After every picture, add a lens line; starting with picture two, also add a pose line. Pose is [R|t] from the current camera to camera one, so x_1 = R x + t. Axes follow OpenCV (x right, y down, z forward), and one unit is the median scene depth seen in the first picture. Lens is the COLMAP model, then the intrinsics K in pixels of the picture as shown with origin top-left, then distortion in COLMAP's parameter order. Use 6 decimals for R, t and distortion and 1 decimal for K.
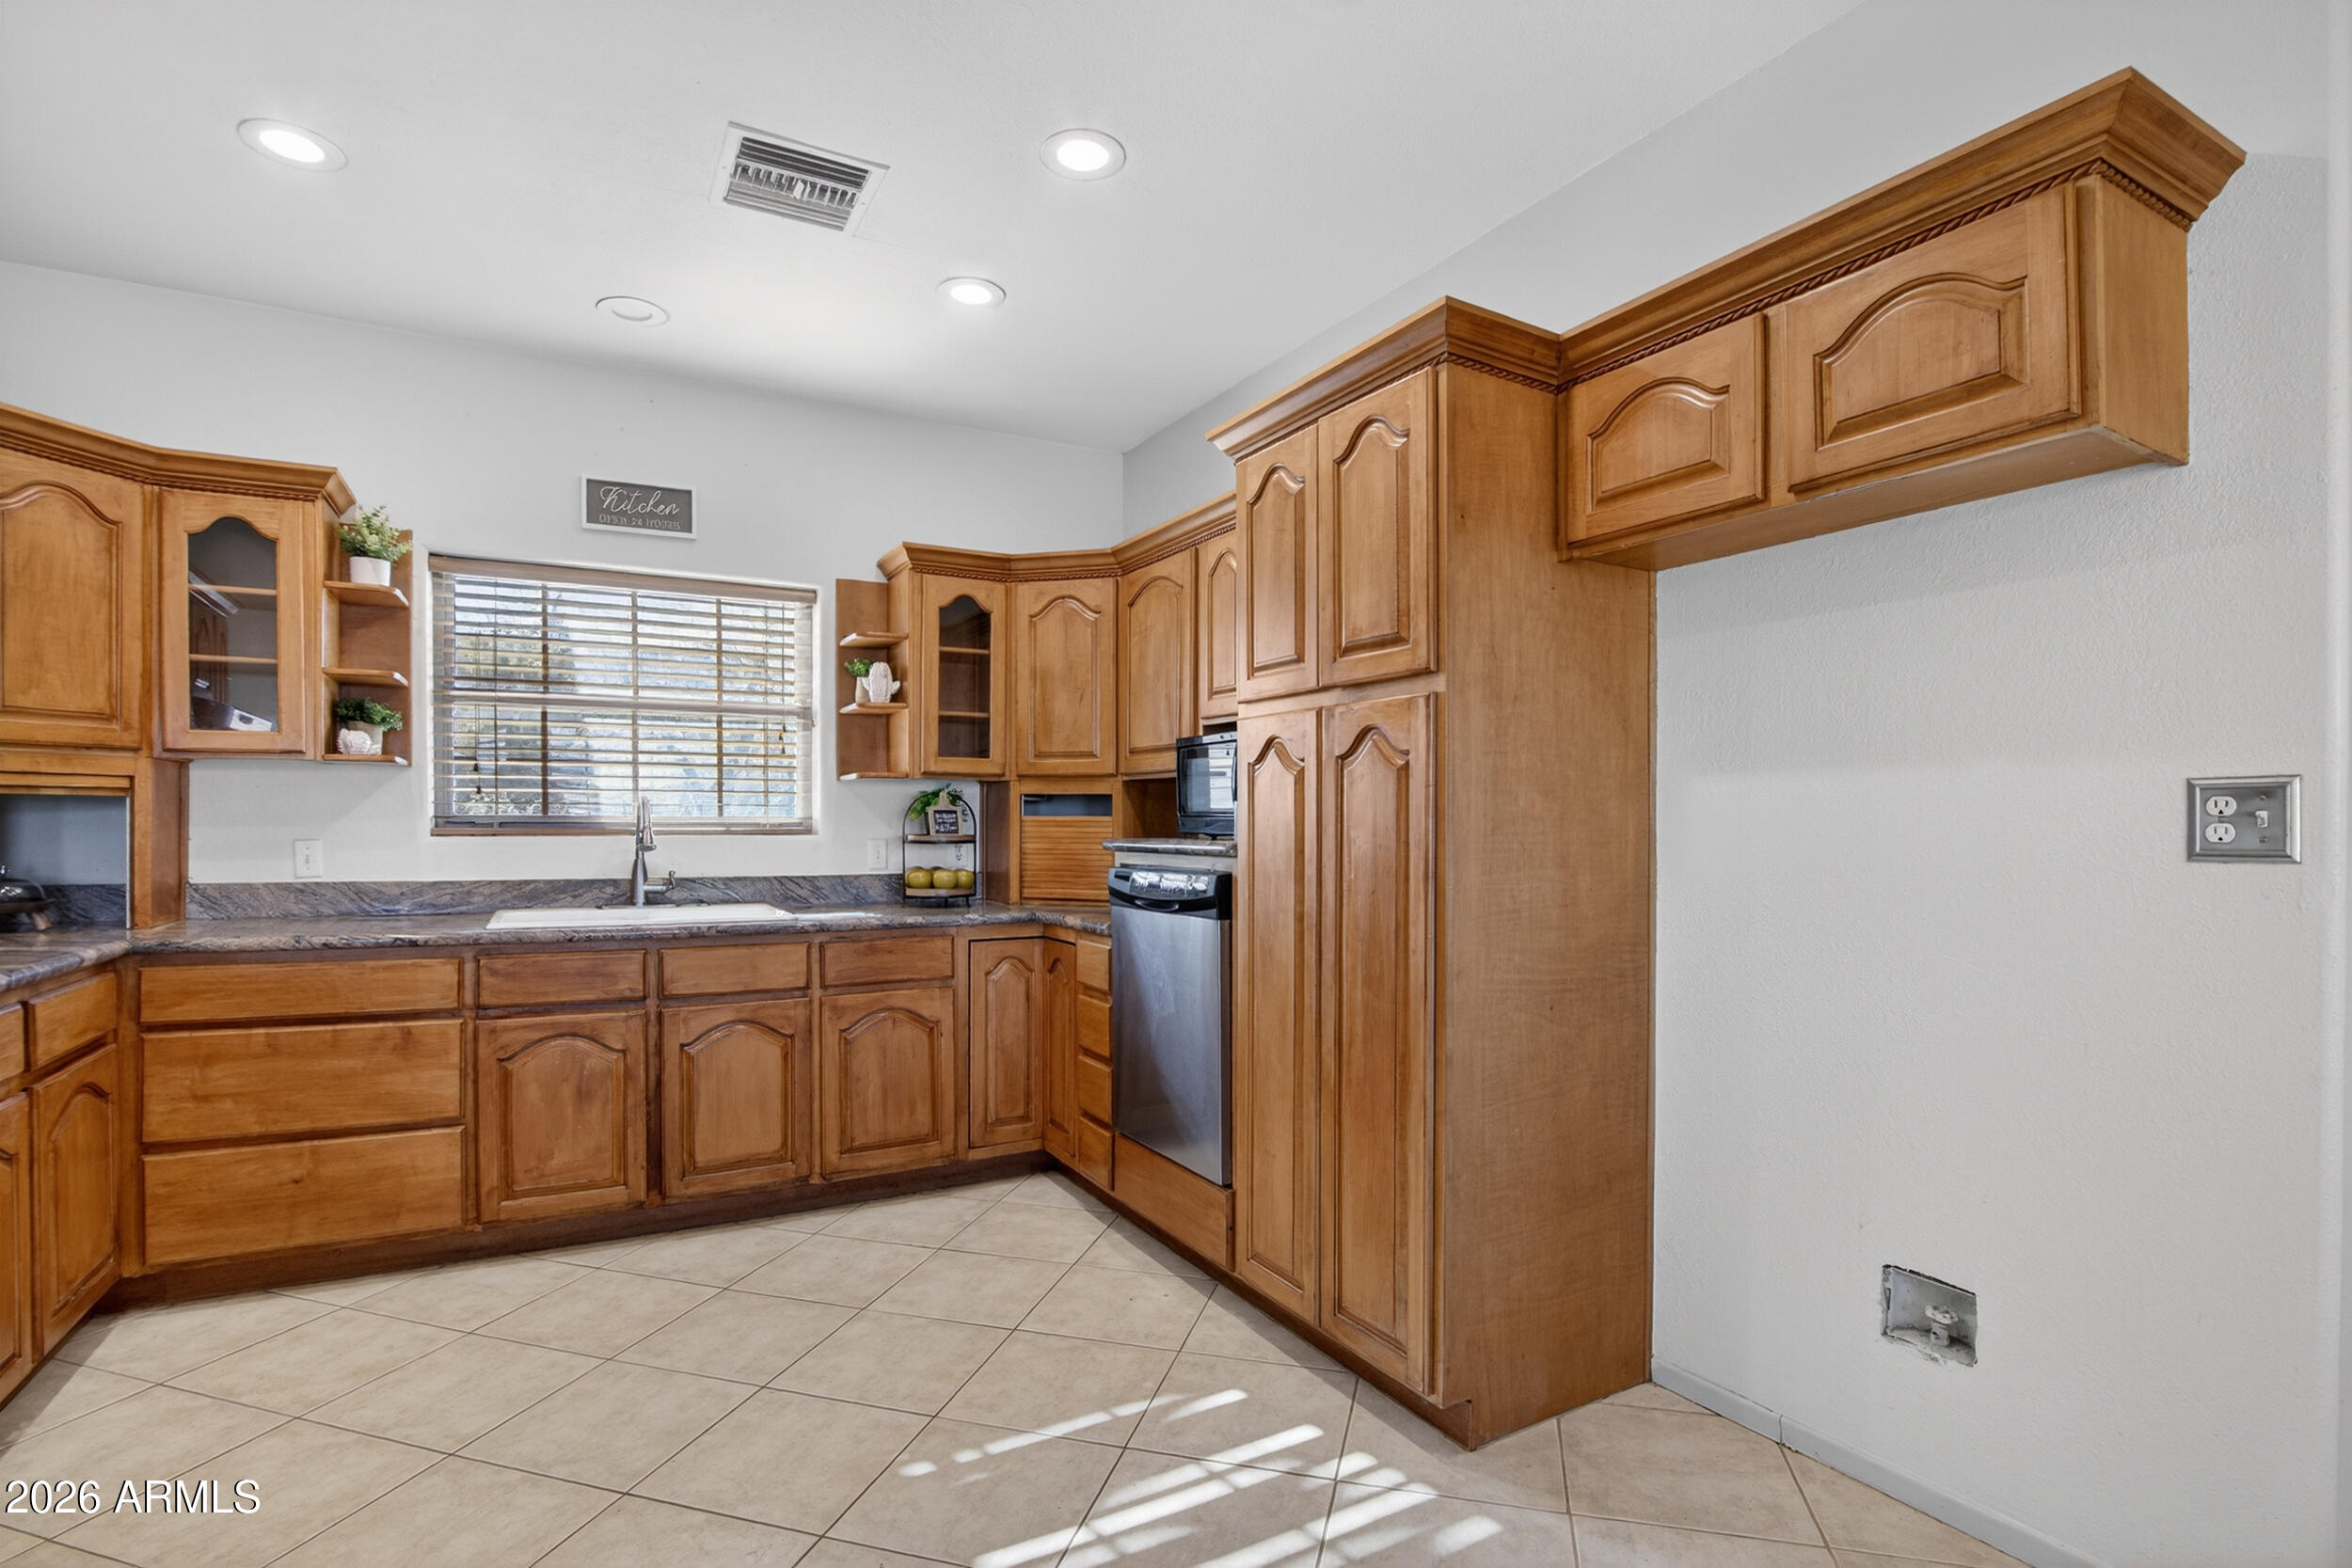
lens RADIAL K [[1112.8, 0, 1164.8], [0, 1112.8, 827.9], [0, 0, 1]] dist [-0.034618, 0.005596]
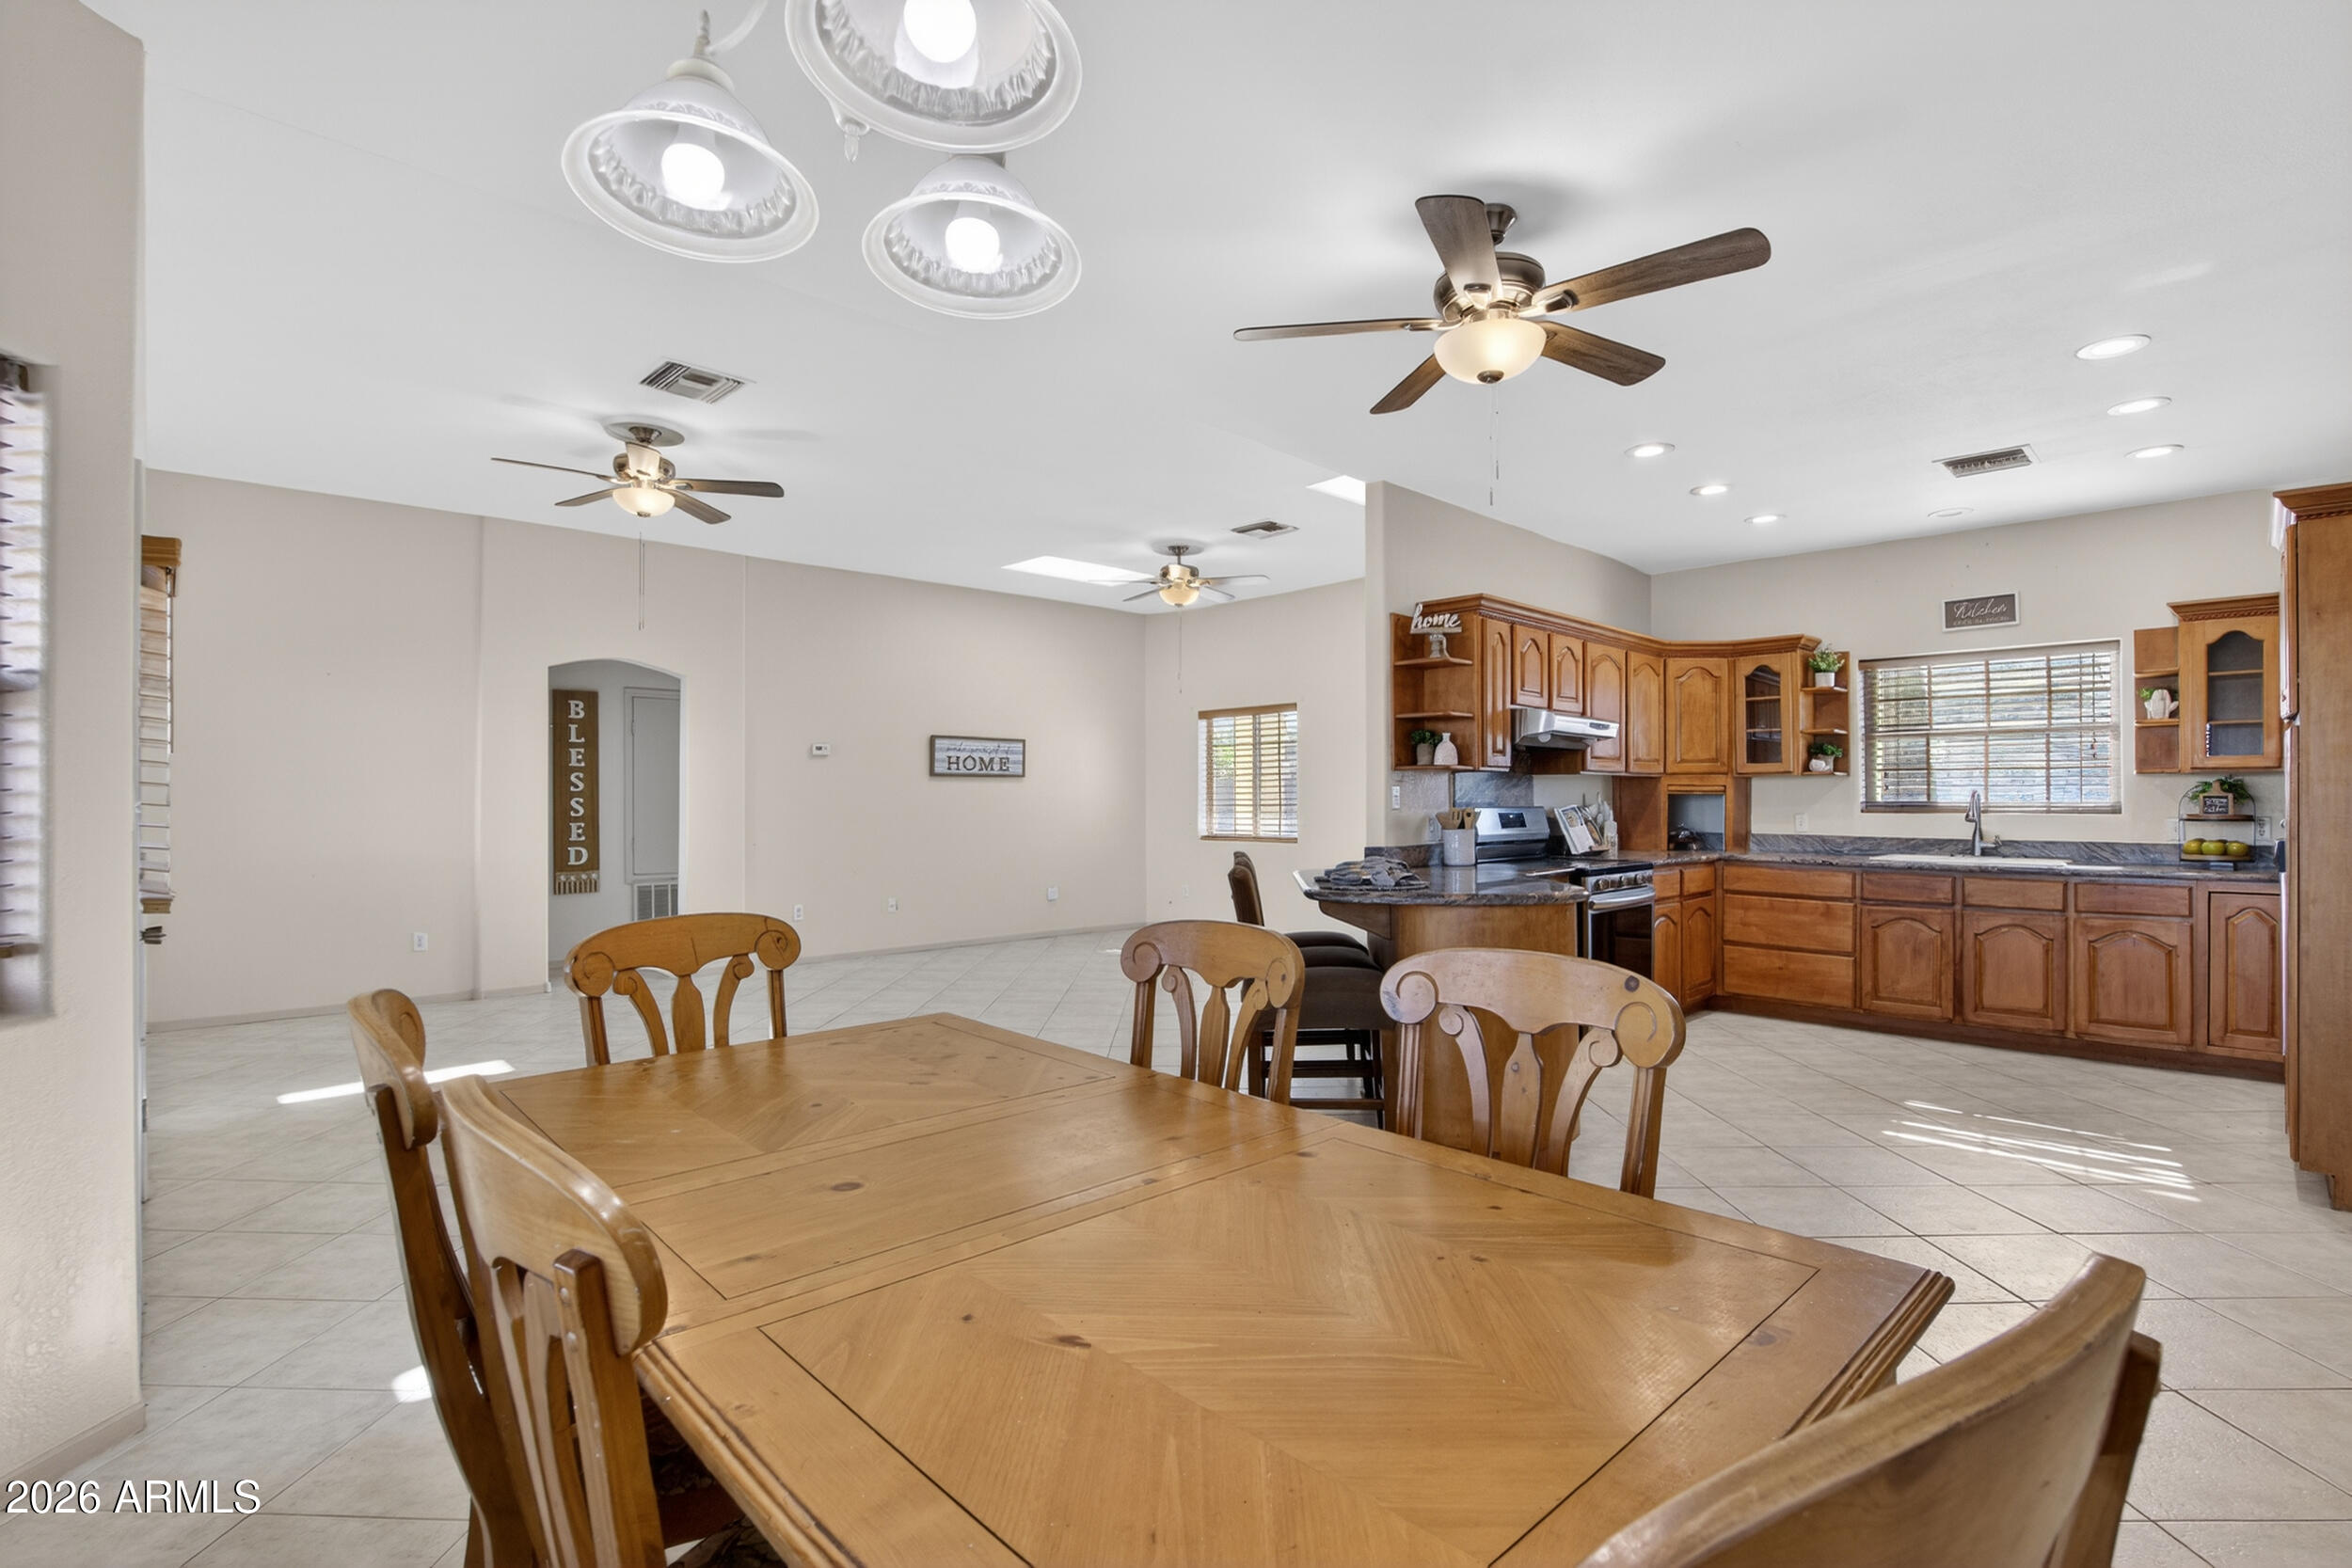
lens RADIAL K [[1112.8, 0, 1172.8], [0, 1112.8, 793.7], [0, 0, 1]] dist [-0.034618, 0.005596]
pose [[0.263233, -0.008913, -0.964691, 0.939889], [-0.006402, 0.999919, -0.010985, 0.004028], [0.964711, 0.009068, 0.263155, -0.706097]]
